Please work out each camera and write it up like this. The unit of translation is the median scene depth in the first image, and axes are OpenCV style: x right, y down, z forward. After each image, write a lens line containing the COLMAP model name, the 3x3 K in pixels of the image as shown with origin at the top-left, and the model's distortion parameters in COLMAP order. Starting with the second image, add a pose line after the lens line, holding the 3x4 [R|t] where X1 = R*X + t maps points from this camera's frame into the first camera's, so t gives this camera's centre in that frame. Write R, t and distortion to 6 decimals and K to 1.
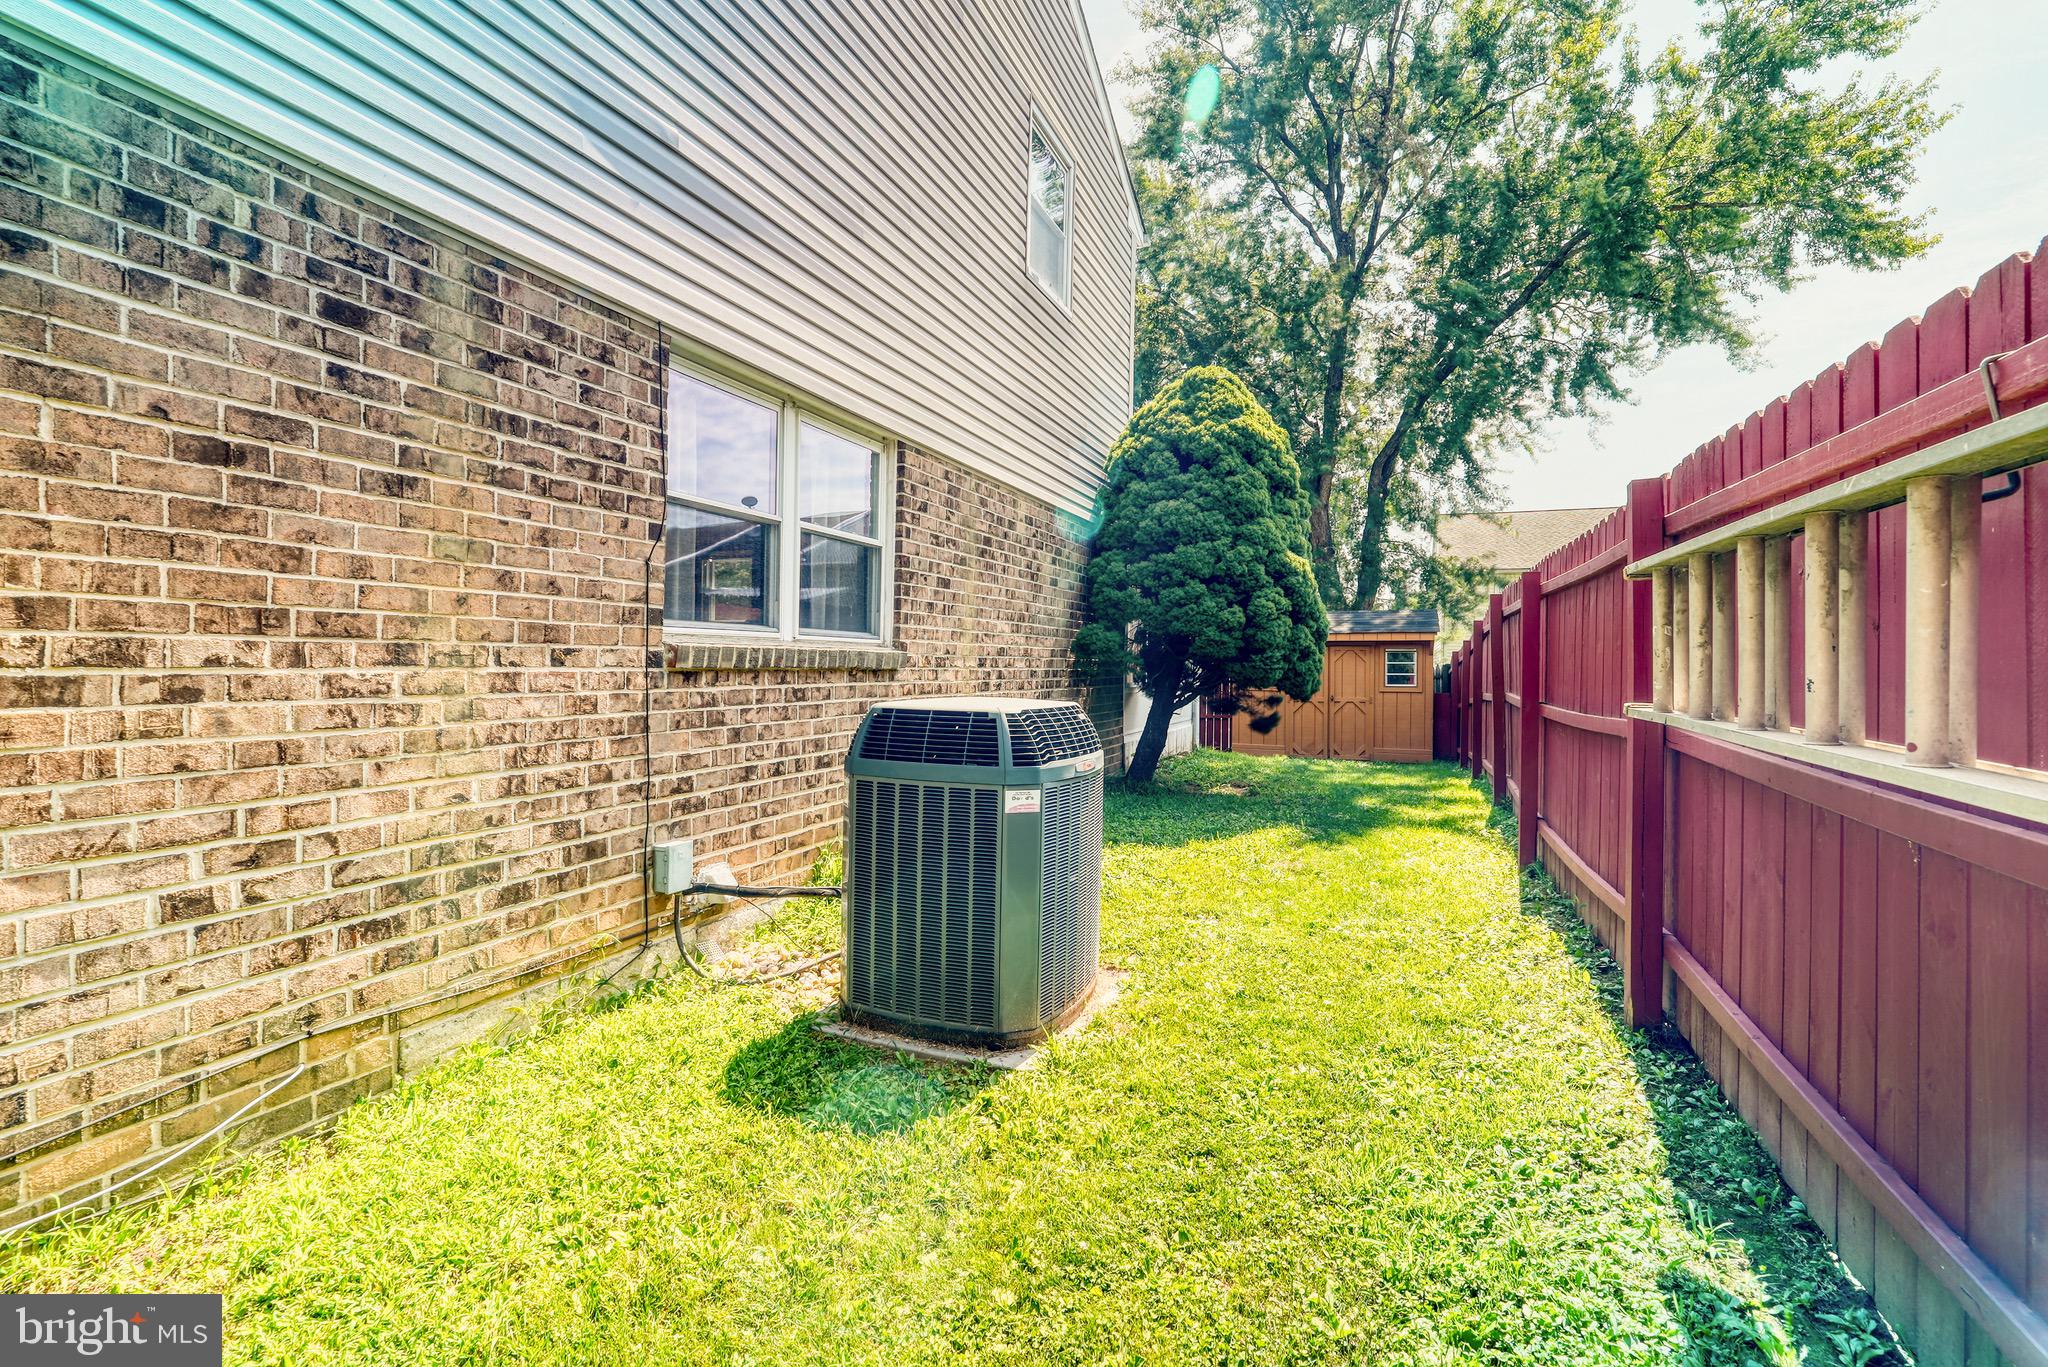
lens RADIAL K [[926.7, 0, 1024.0], [0, 926.7, 683.5], [0, 0, 1]] dist [-0.000116, 0.000048]
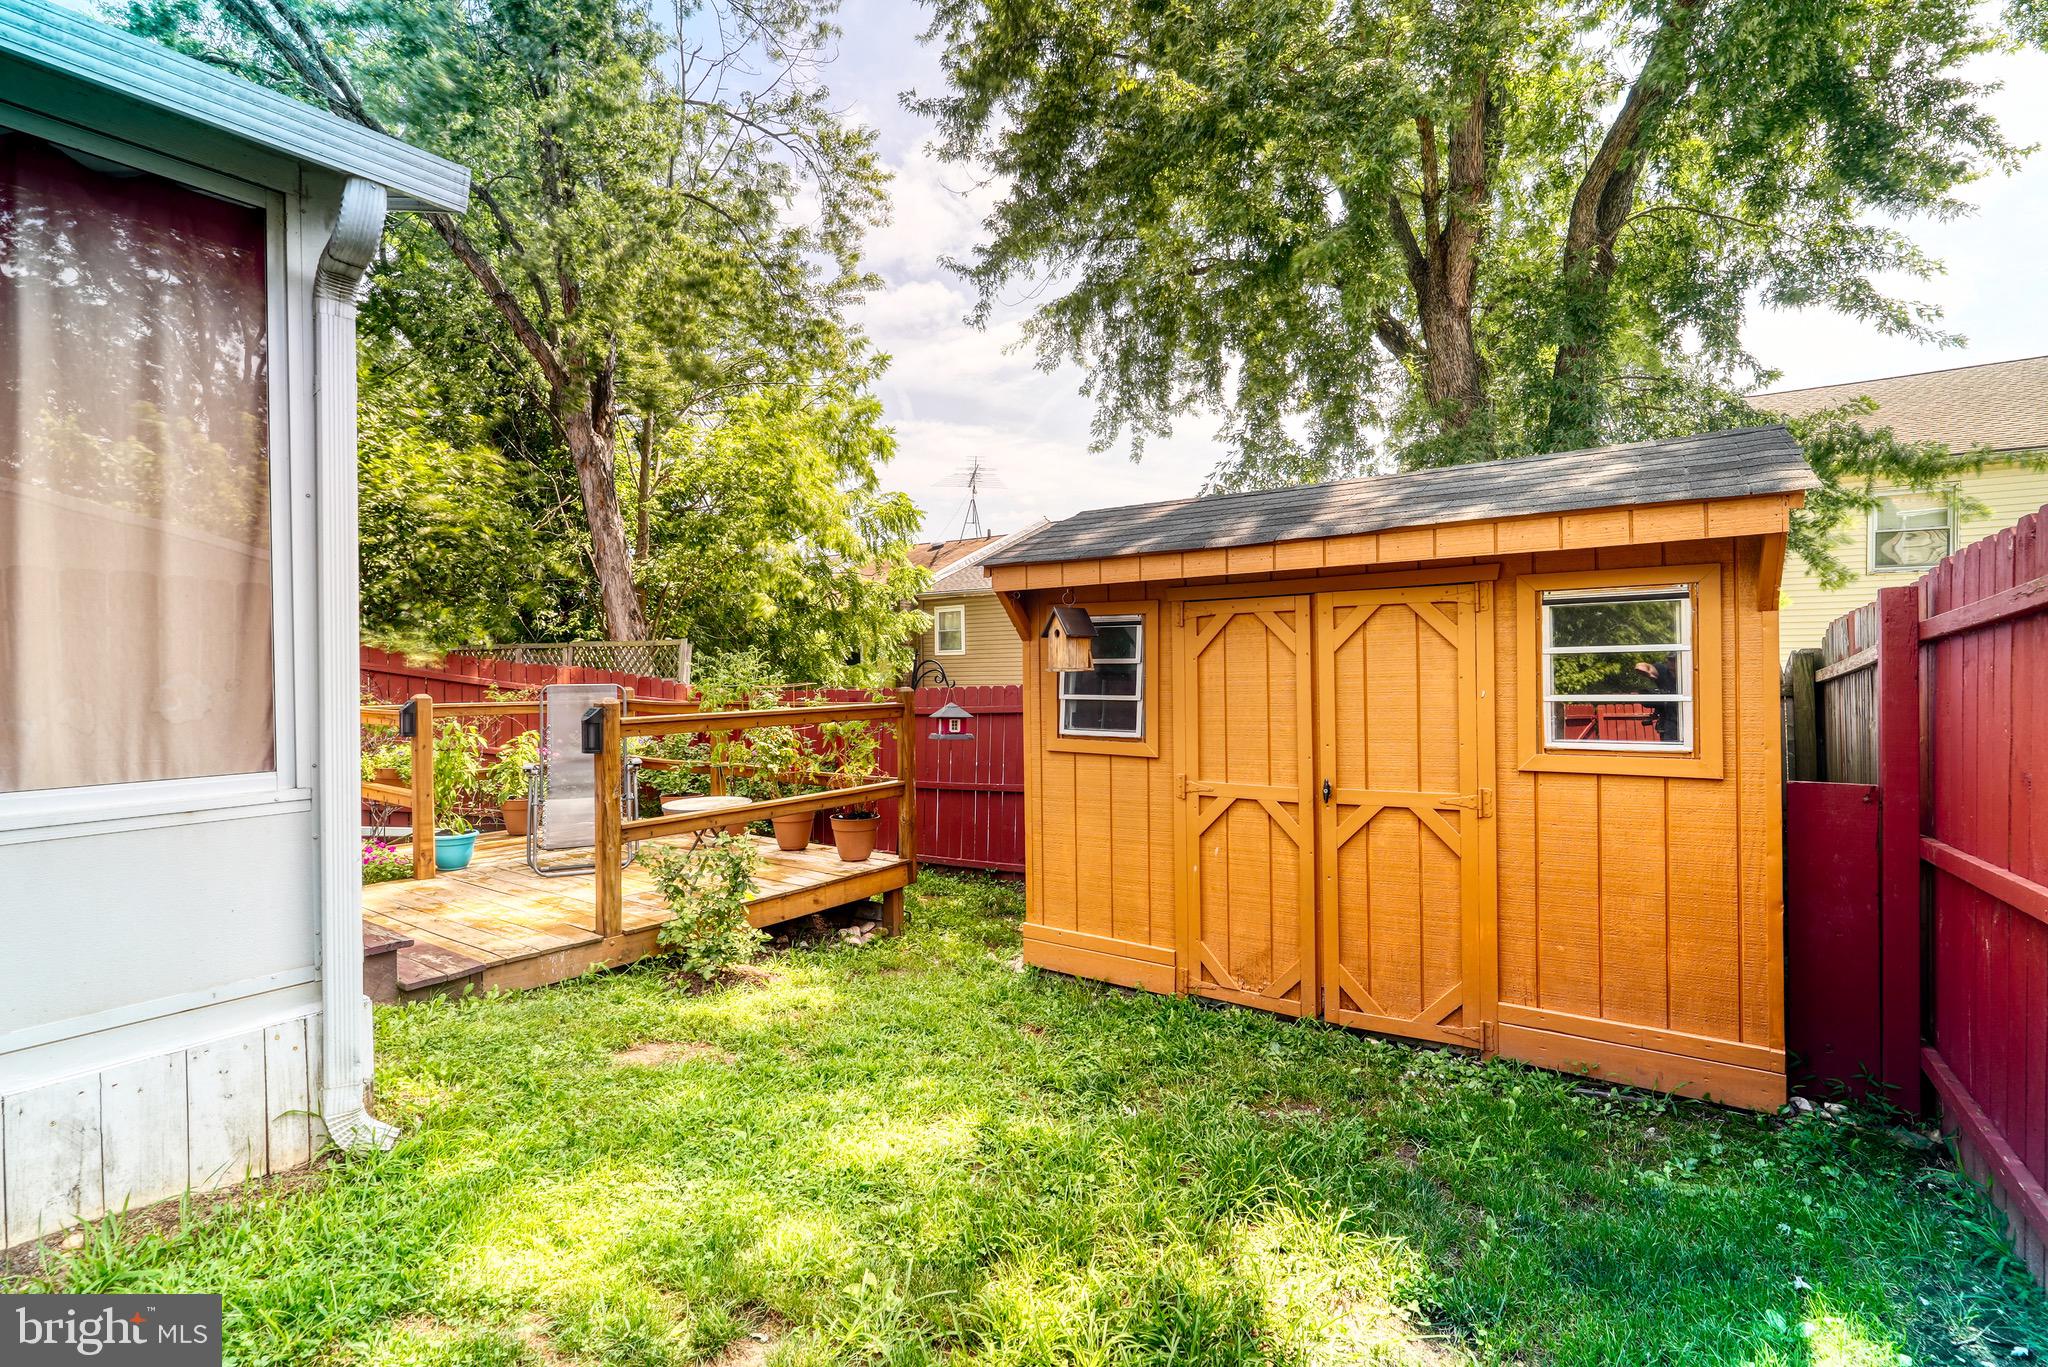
lens RADIAL K [[926.7, 0, 1024.0], [0, 926.7, 683.5], [0, 0, 1]] dist [-0.000116, 0.000048]
pose [[0.974450, -0.017078, -0.223956, 0.306748], [0.016886, 0.999854, -0.002771, -0.014580], [0.223971, -0.001082, 0.974595, 0.724104]]
